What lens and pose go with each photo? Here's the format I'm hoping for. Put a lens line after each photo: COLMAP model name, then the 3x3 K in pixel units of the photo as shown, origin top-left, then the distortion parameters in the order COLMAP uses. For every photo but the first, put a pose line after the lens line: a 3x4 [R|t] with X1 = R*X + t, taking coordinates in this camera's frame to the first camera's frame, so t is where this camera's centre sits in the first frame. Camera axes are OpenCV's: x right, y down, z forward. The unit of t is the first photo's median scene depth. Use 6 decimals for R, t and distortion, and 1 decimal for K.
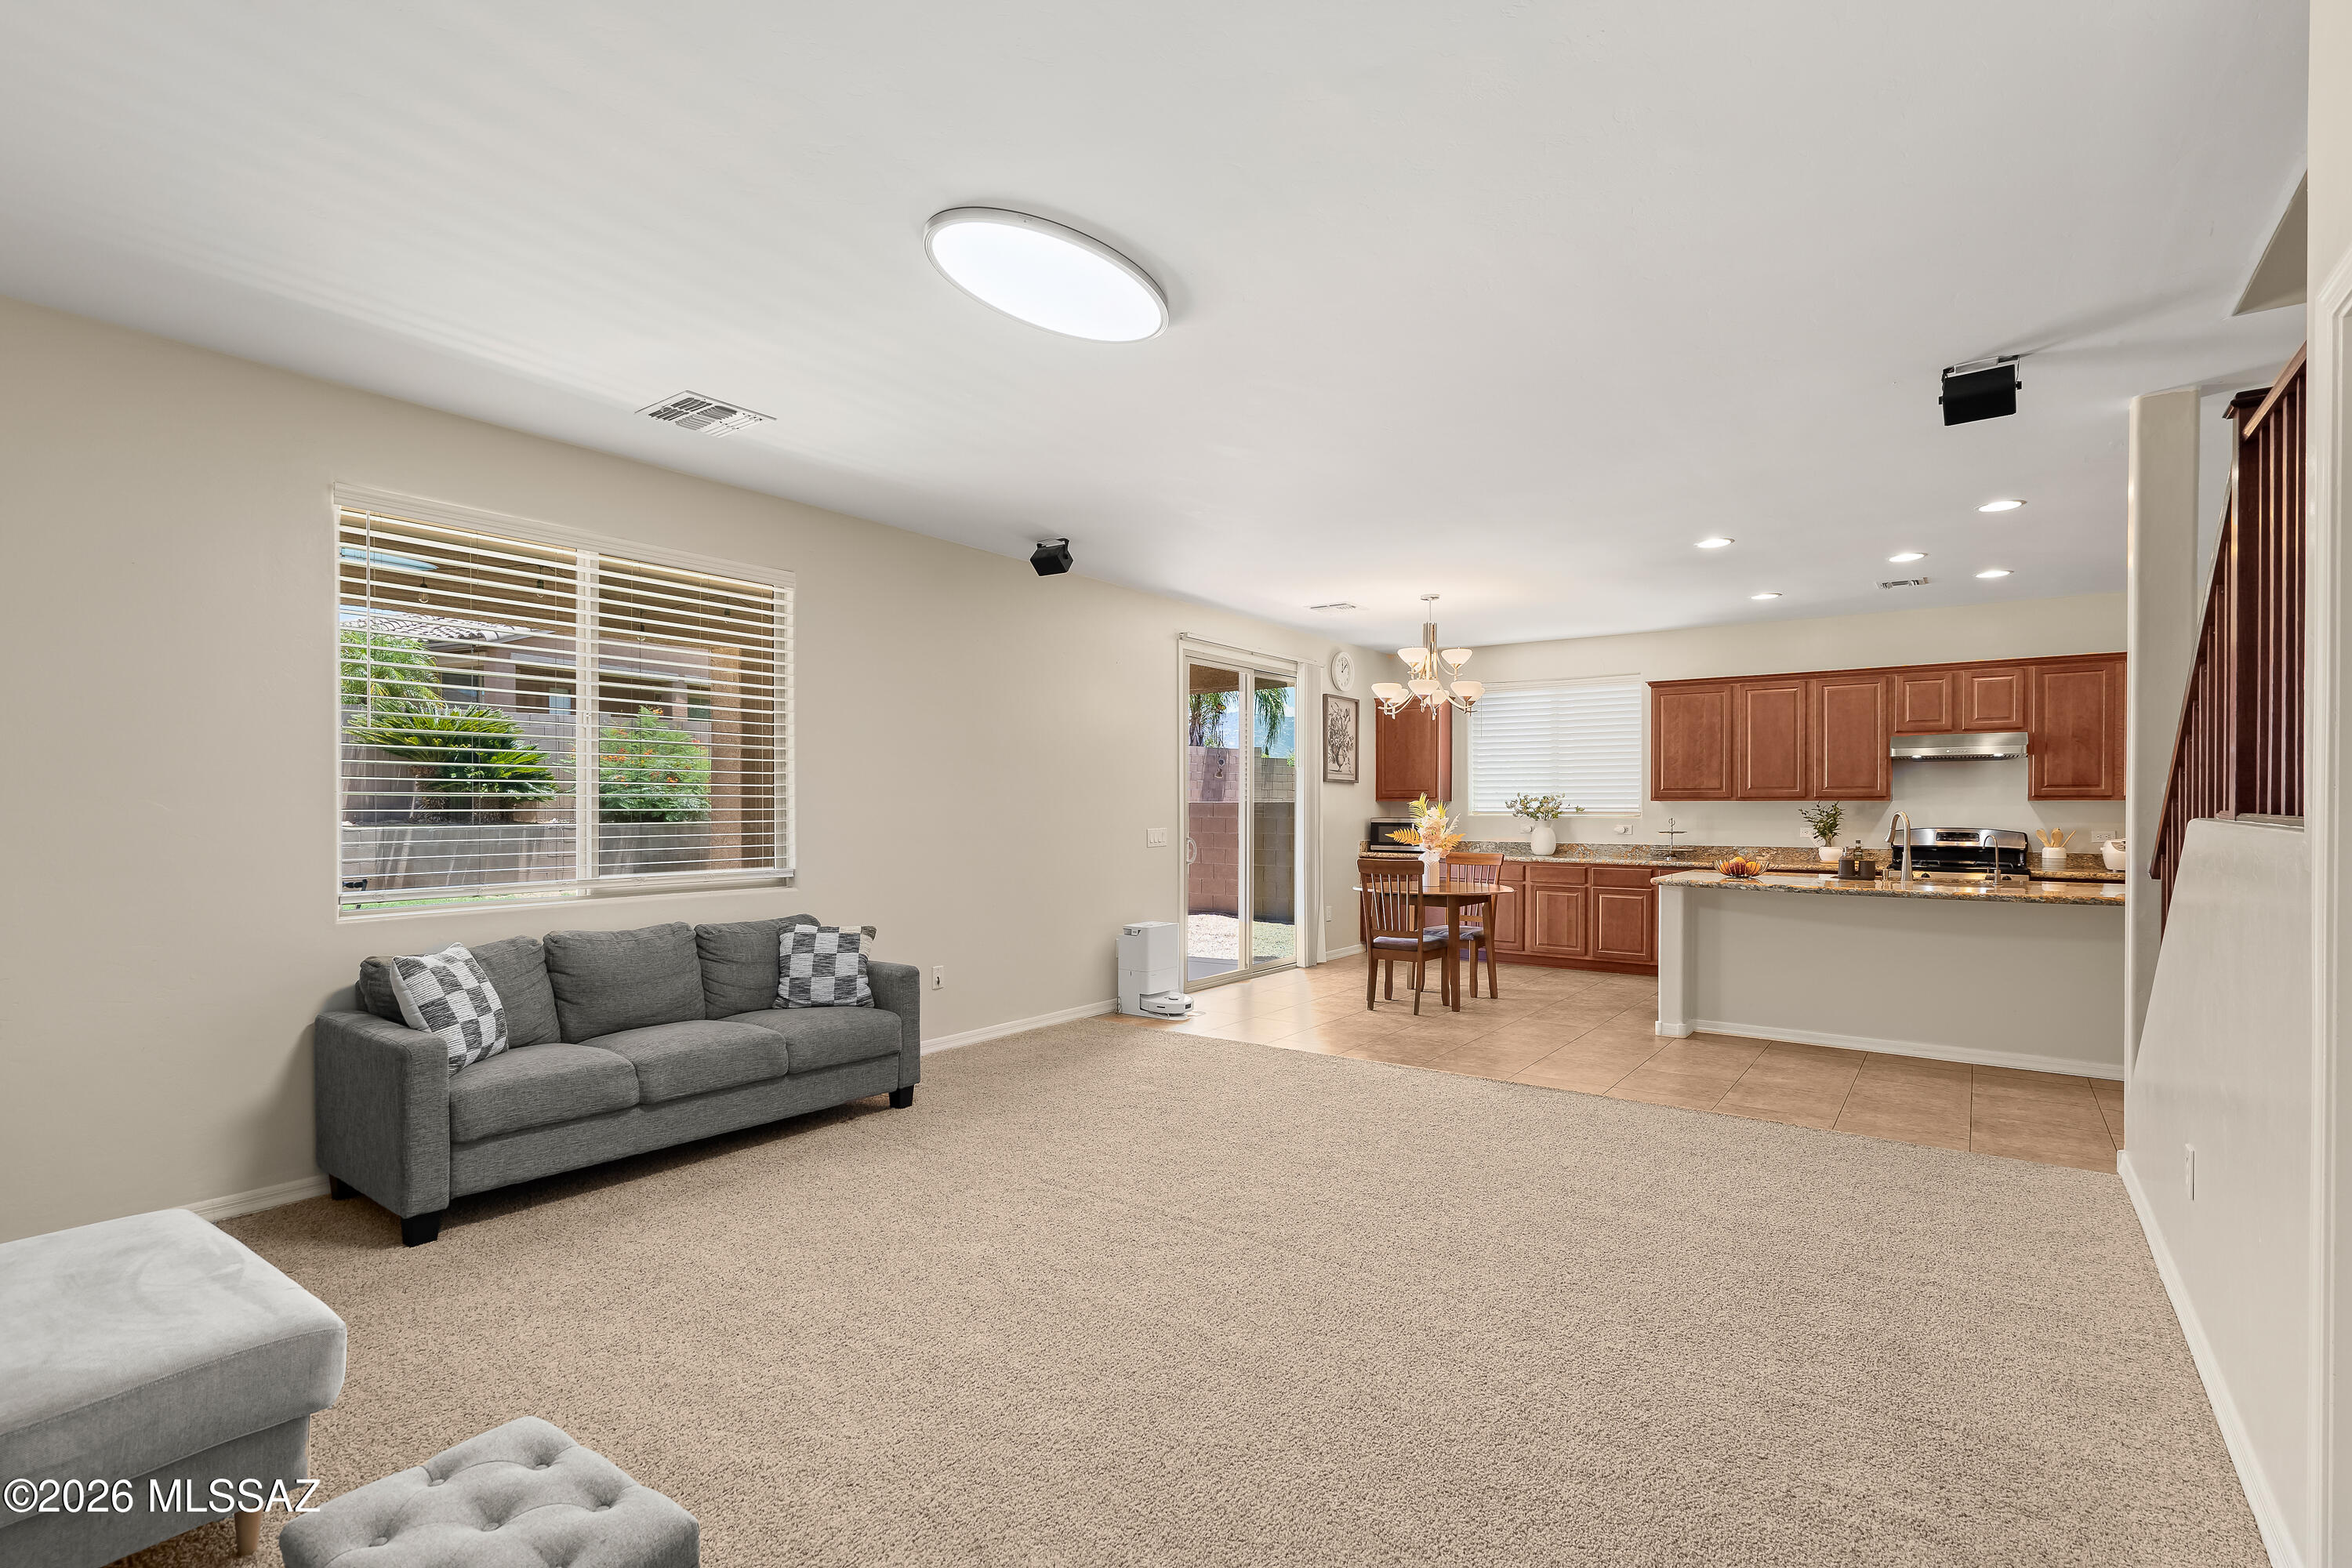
lens RADIAL K [[1091.2, 0, 1170.3], [0, 1091.2, 812.3], [0, 0, 1]] dist [-0.002387, -0.000566]
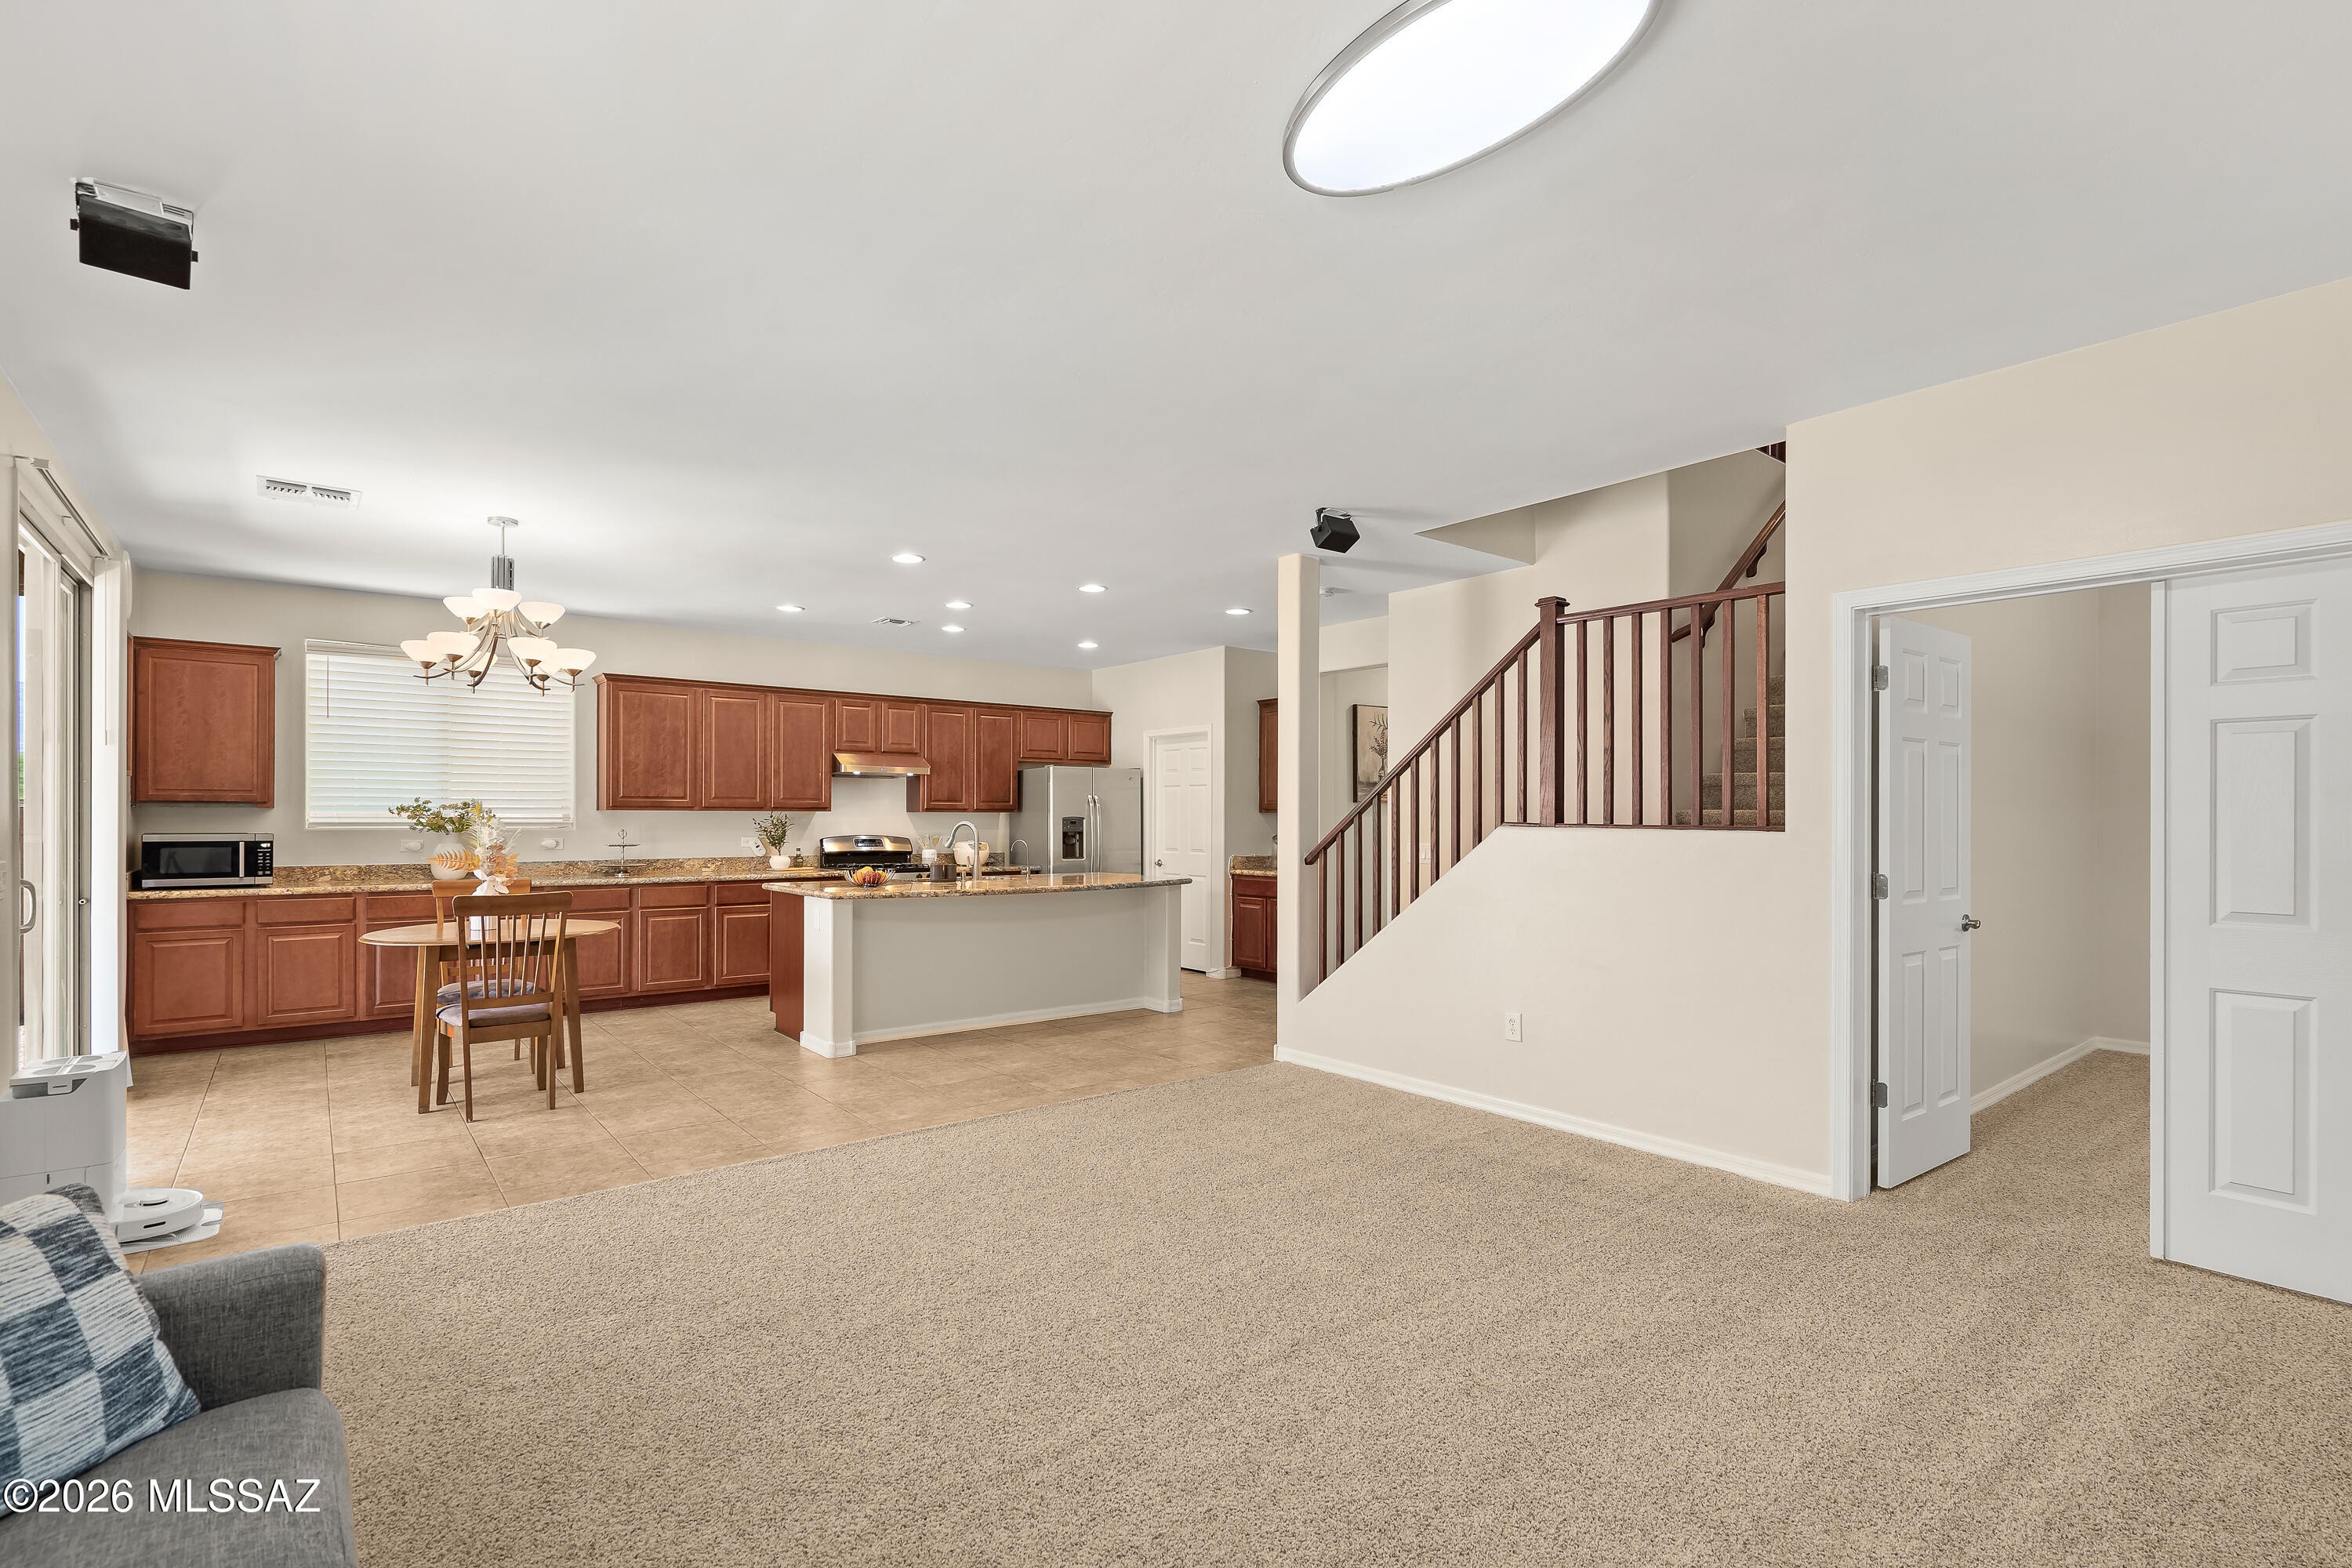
lens RADIAL K [[1091.2, 0, 1170.3], [0, 1091.2, 812.3], [0, 0, 1]] dist [-0.002387, -0.000566]
pose [[0.256495, 0.004697, 0.966534, -0.318823], [0.002855, 0.999980, -0.005617, -0.002686], [-0.966541, 0.004200, 0.256476, 0.379229]]
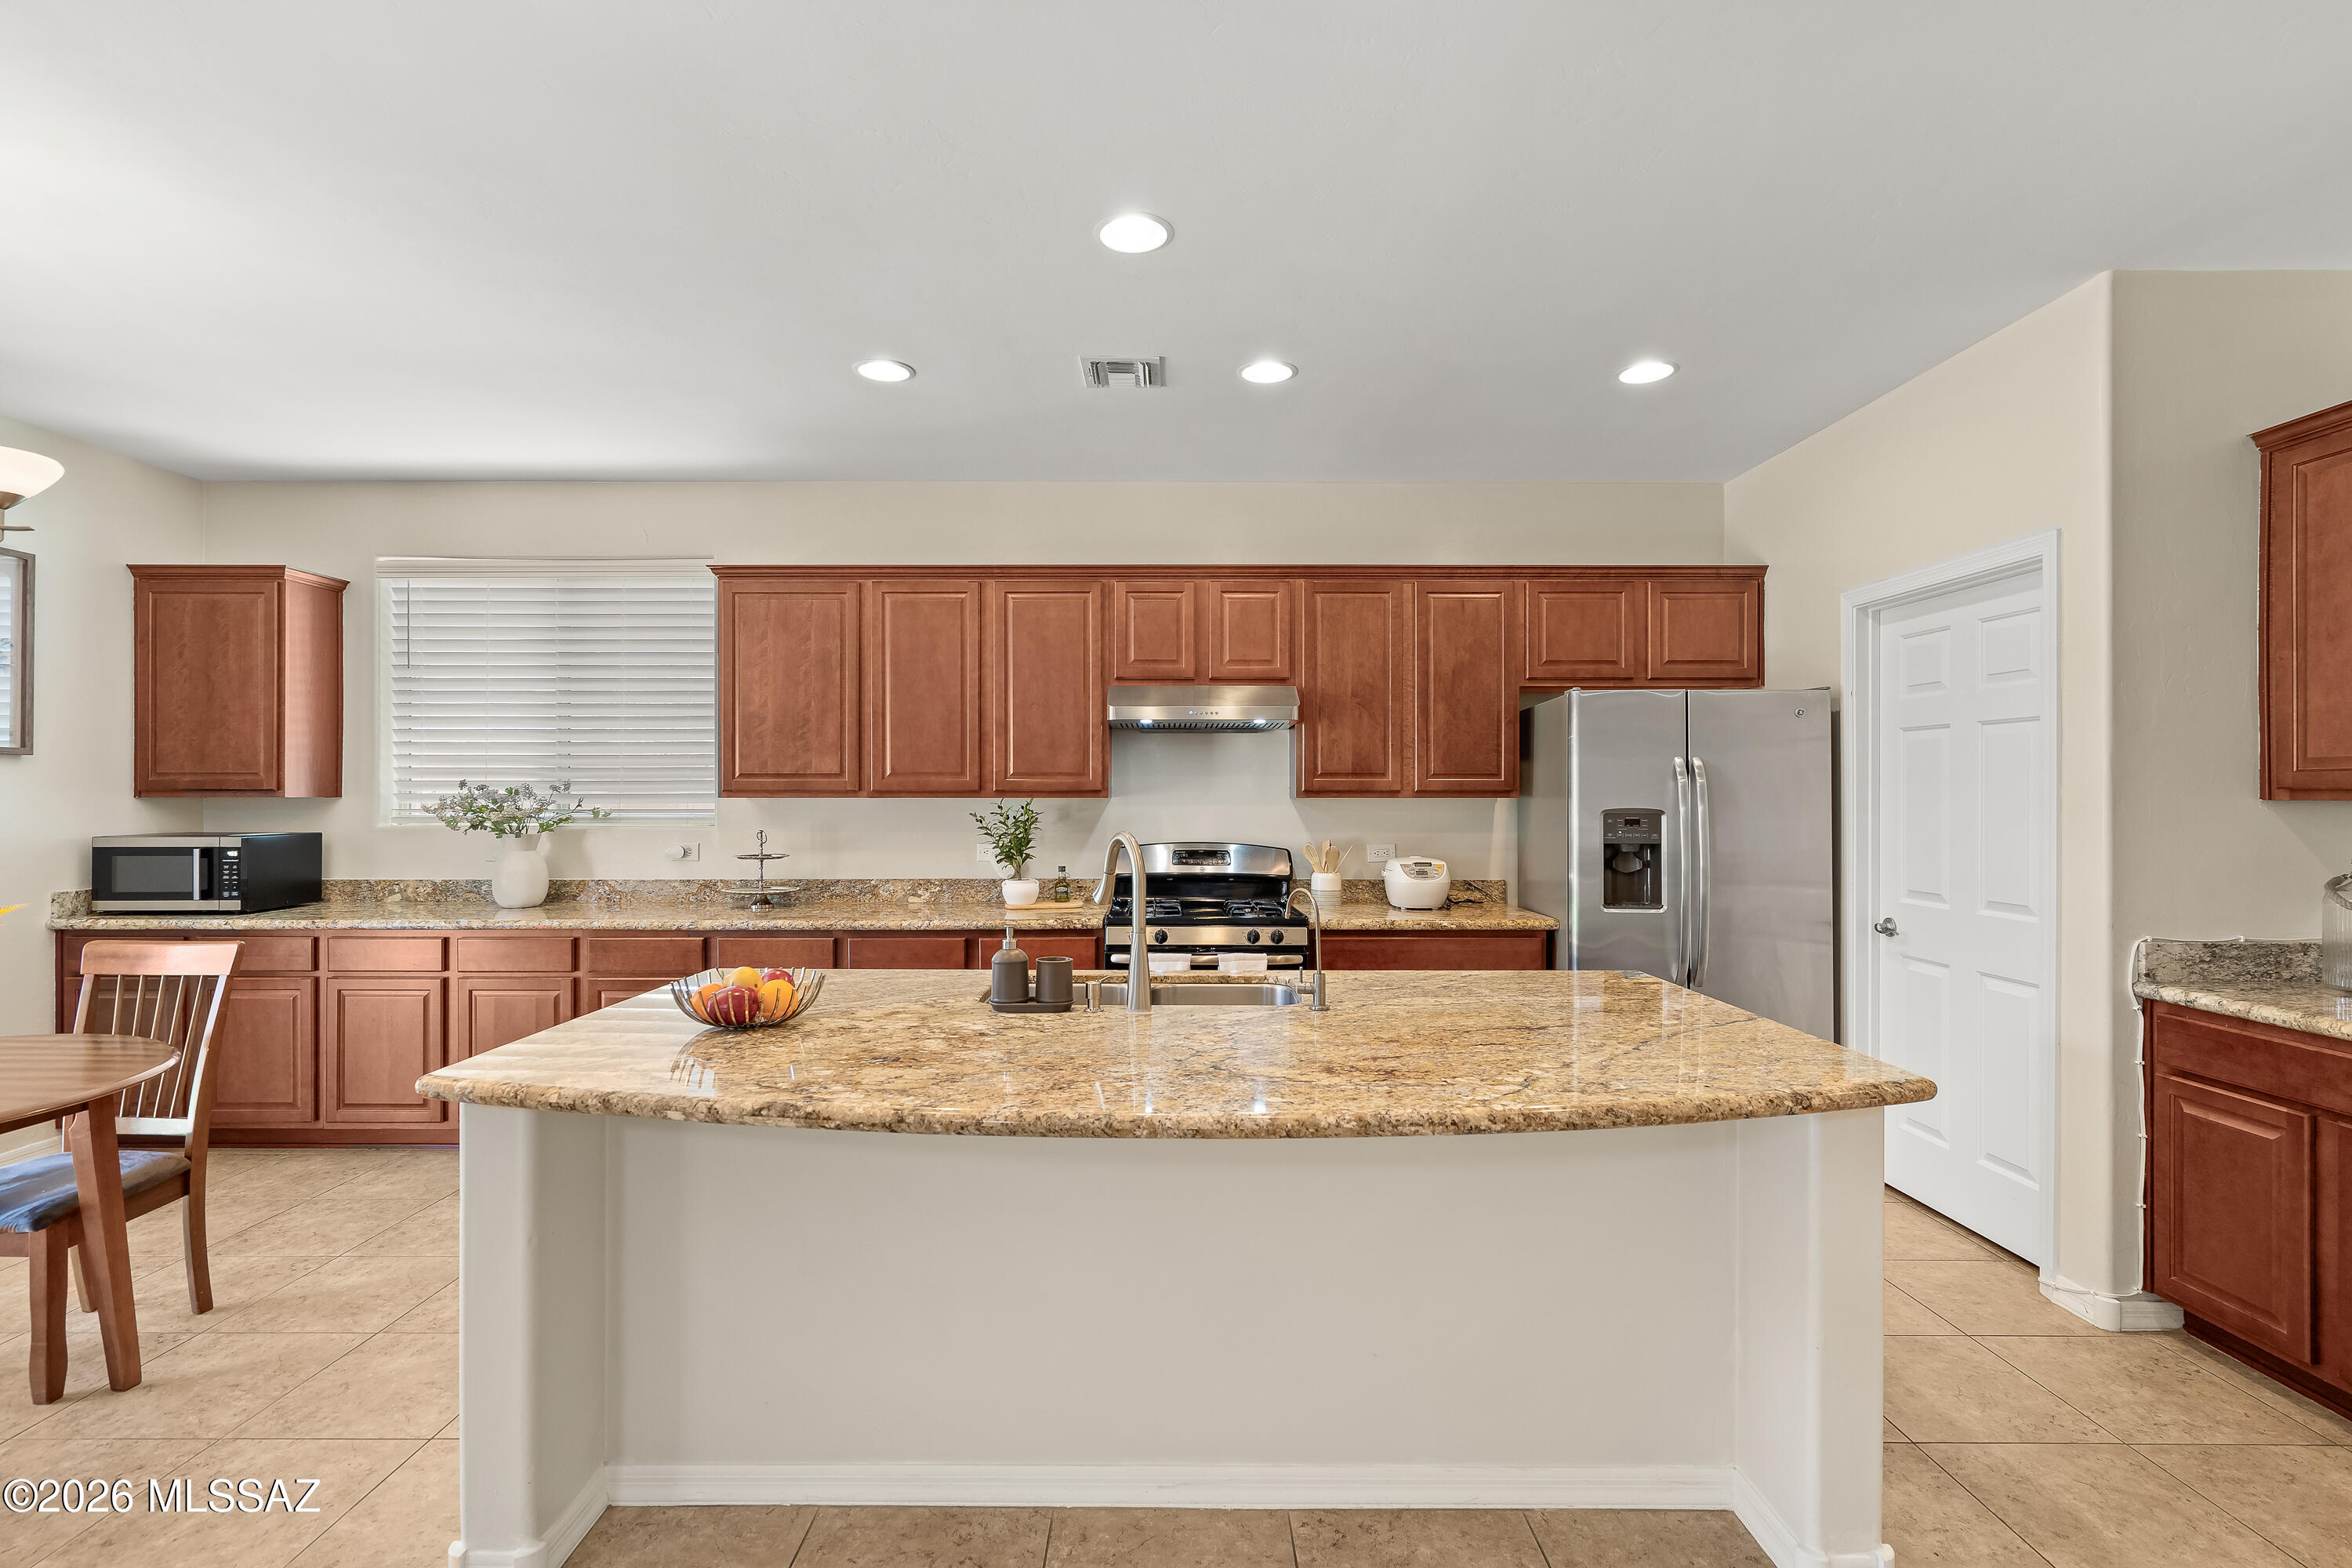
lens RADIAL K [[1065.4, 0, 1170.9], [0, 1065.4, 795.6], [0, 0, 1]] dist [-0.002619, -0.000758]
pose [[0.801694, -0.002425, 0.597730, 0.346887], [0.004580, 0.999987, -0.002086, -0.010536], [-0.597718, 0.004410, 0.801695, 0.522840]]
